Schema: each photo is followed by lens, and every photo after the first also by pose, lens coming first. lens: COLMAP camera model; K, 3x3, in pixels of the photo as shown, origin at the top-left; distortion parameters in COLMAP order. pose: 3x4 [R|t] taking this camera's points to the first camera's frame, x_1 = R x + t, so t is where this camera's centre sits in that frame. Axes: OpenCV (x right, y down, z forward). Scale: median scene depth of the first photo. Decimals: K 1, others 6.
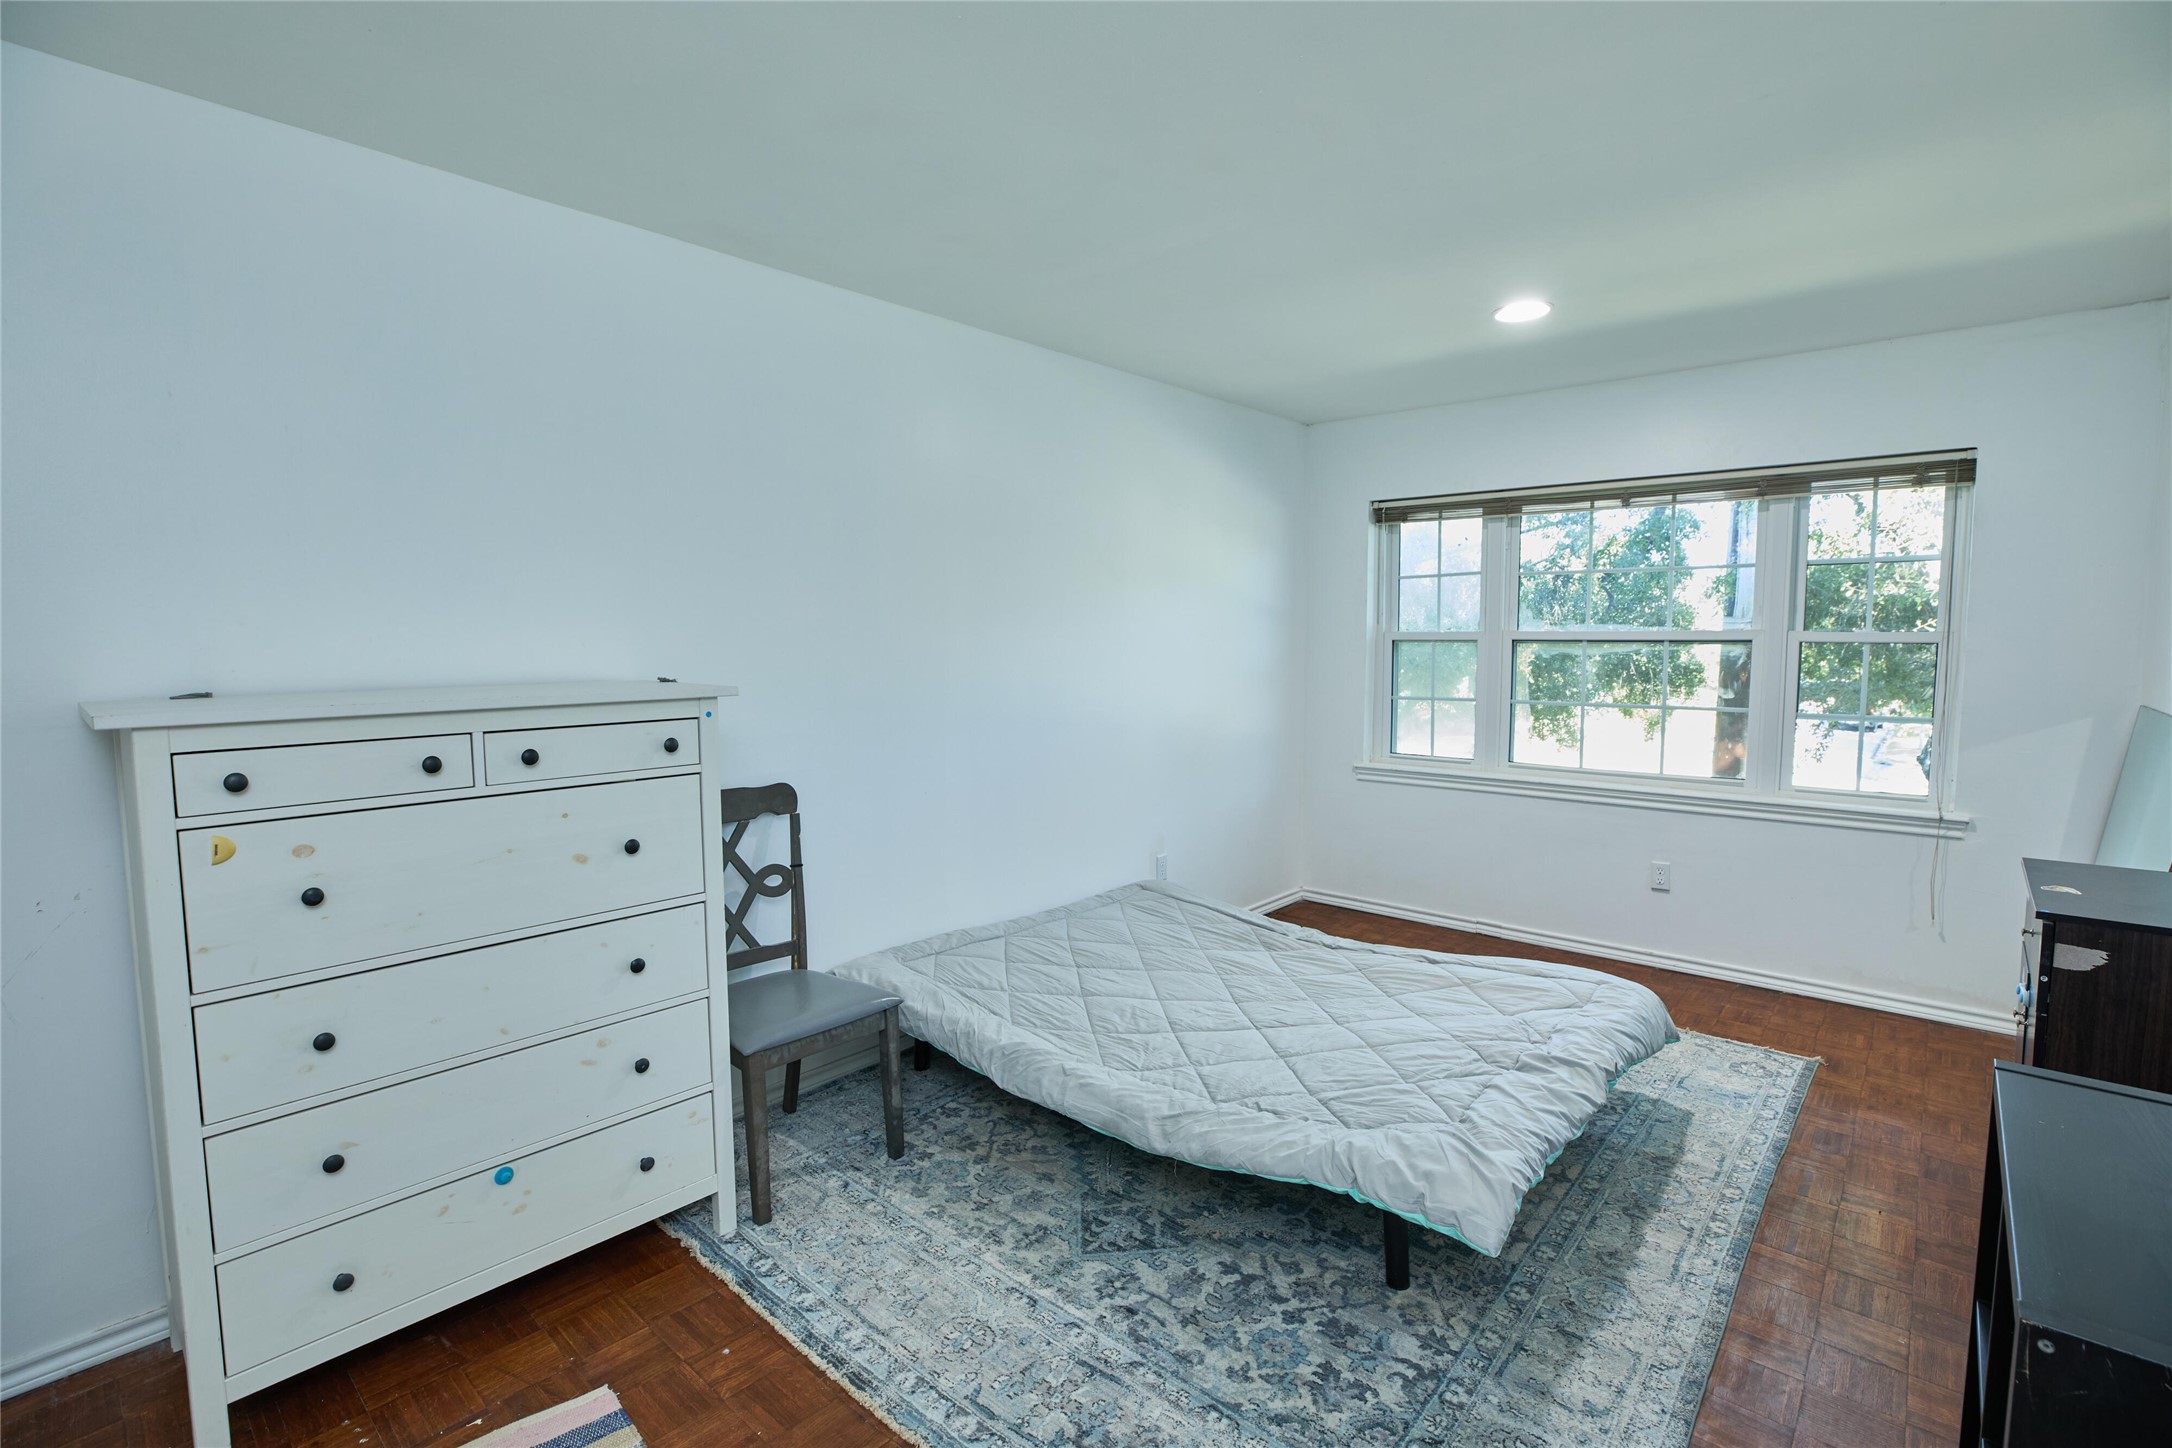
lens RADIAL K [[1005.7, 0, 1090.6], [0, 1005.7, 723.6], [0, 0, 1]] dist [-0.040967, 0.010697]
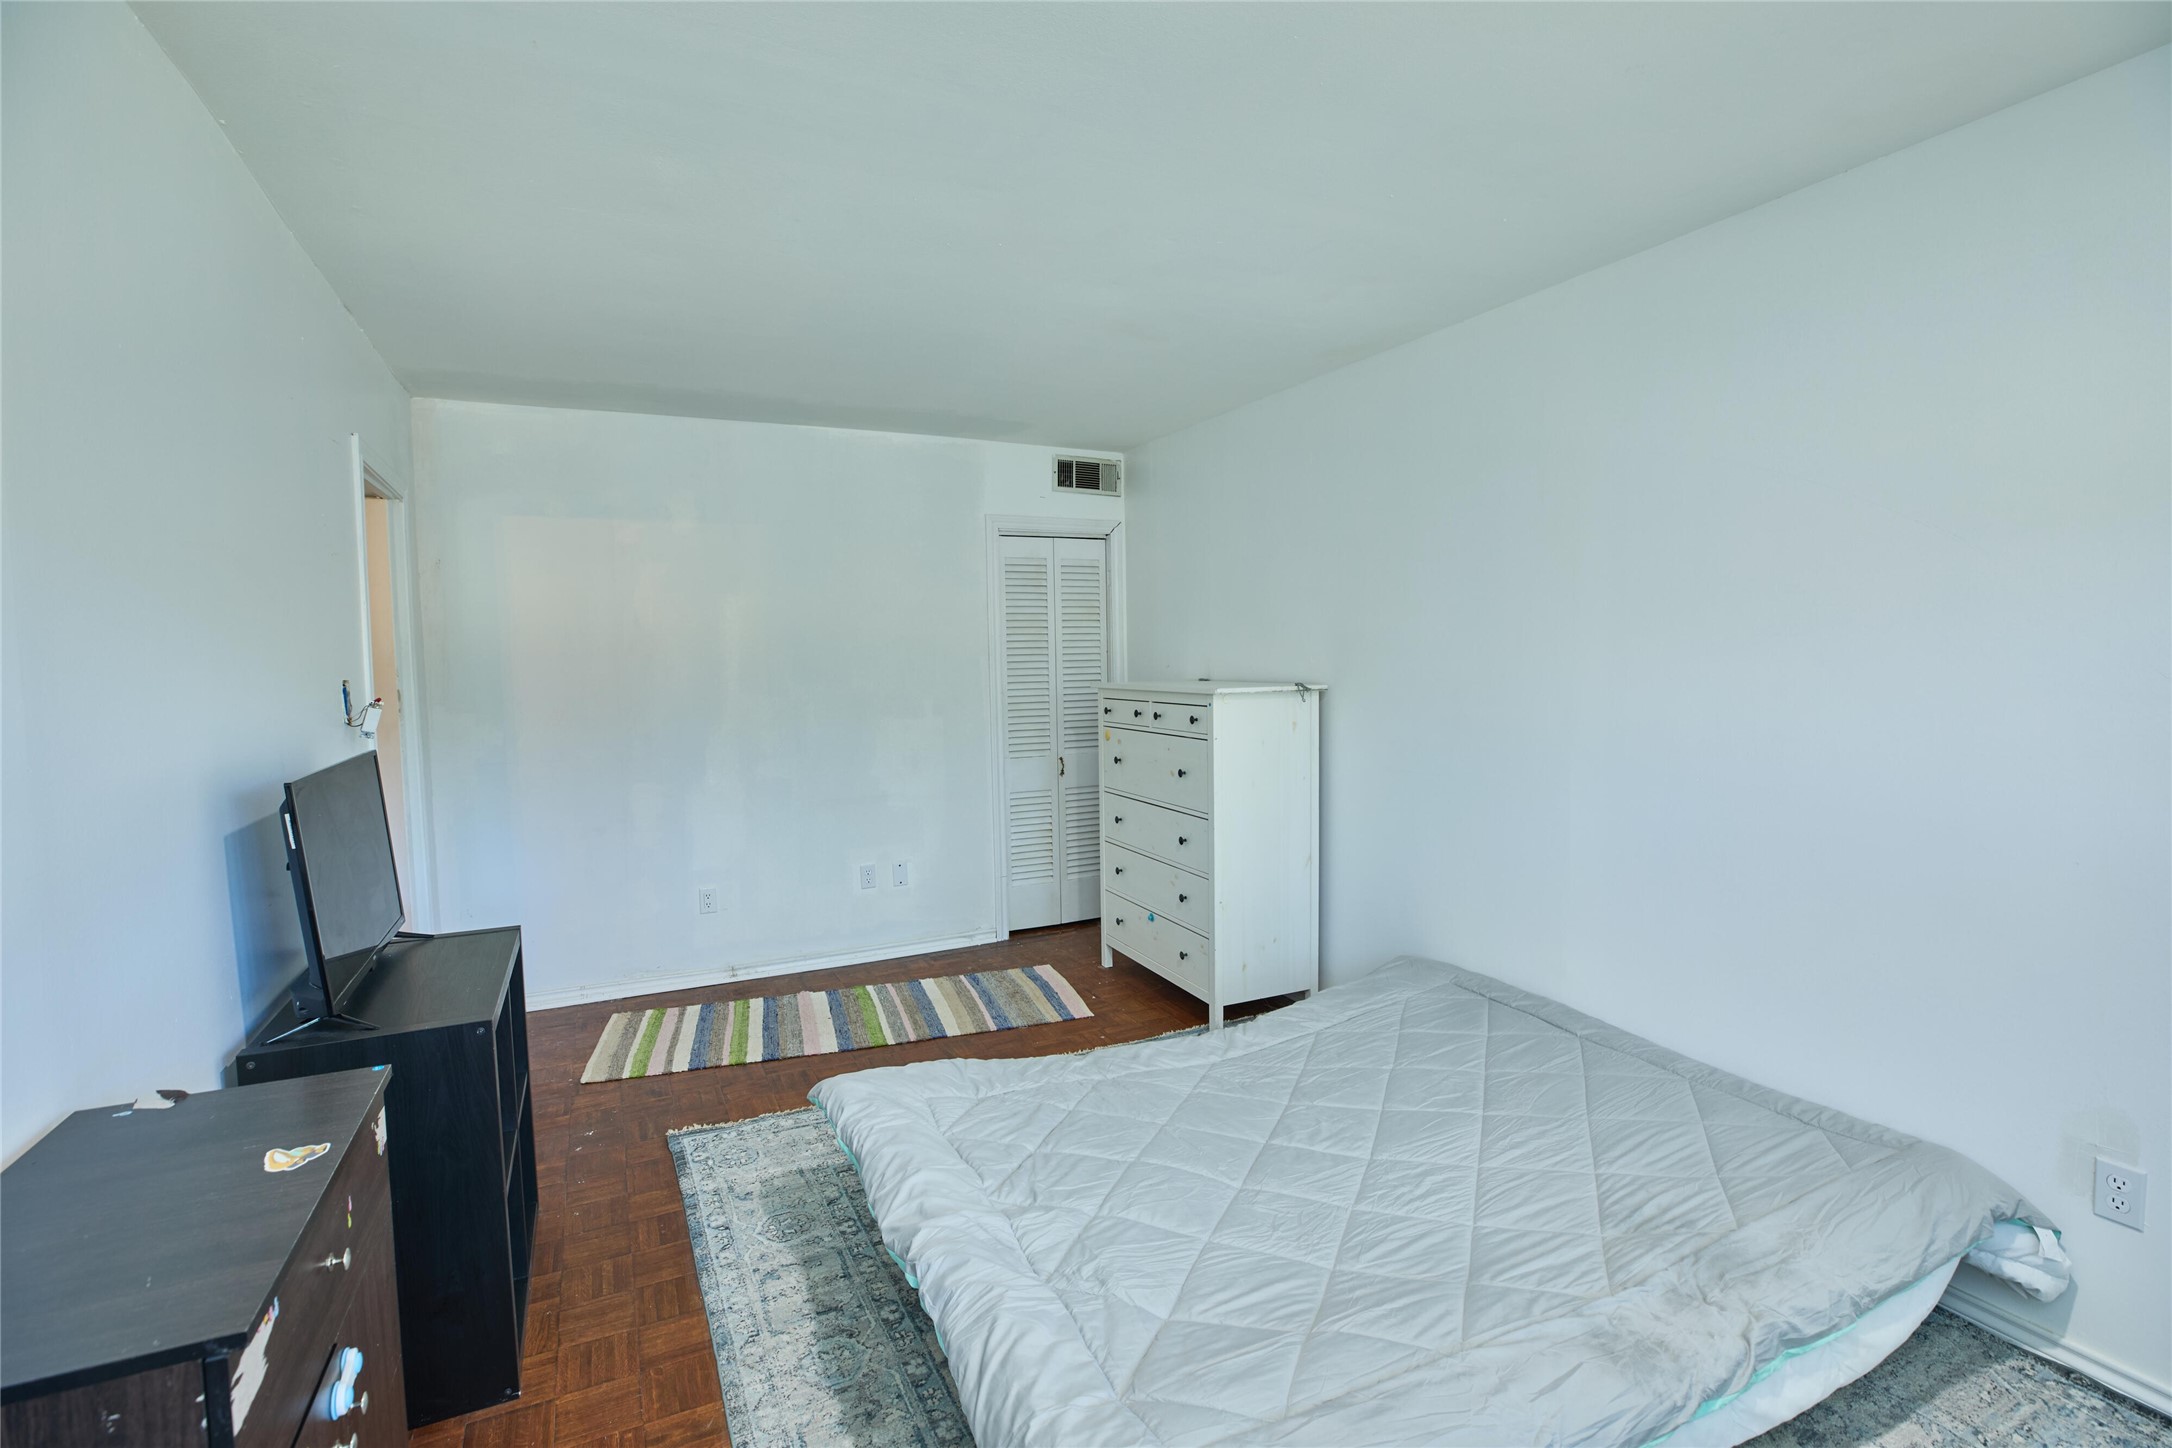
lens RADIAL K [[1005.7, 0, 1087.9], [0, 1005.7, 720.8], [0, 0, 1]] dist [-0.040967, 0.010697]
pose [[-0.387807, 0.070629, -0.919030, 1.326073], [-0.066835, 0.992281, 0.104461, -0.155005], [0.919314, 0.101935, -0.380093, 1.604686]]
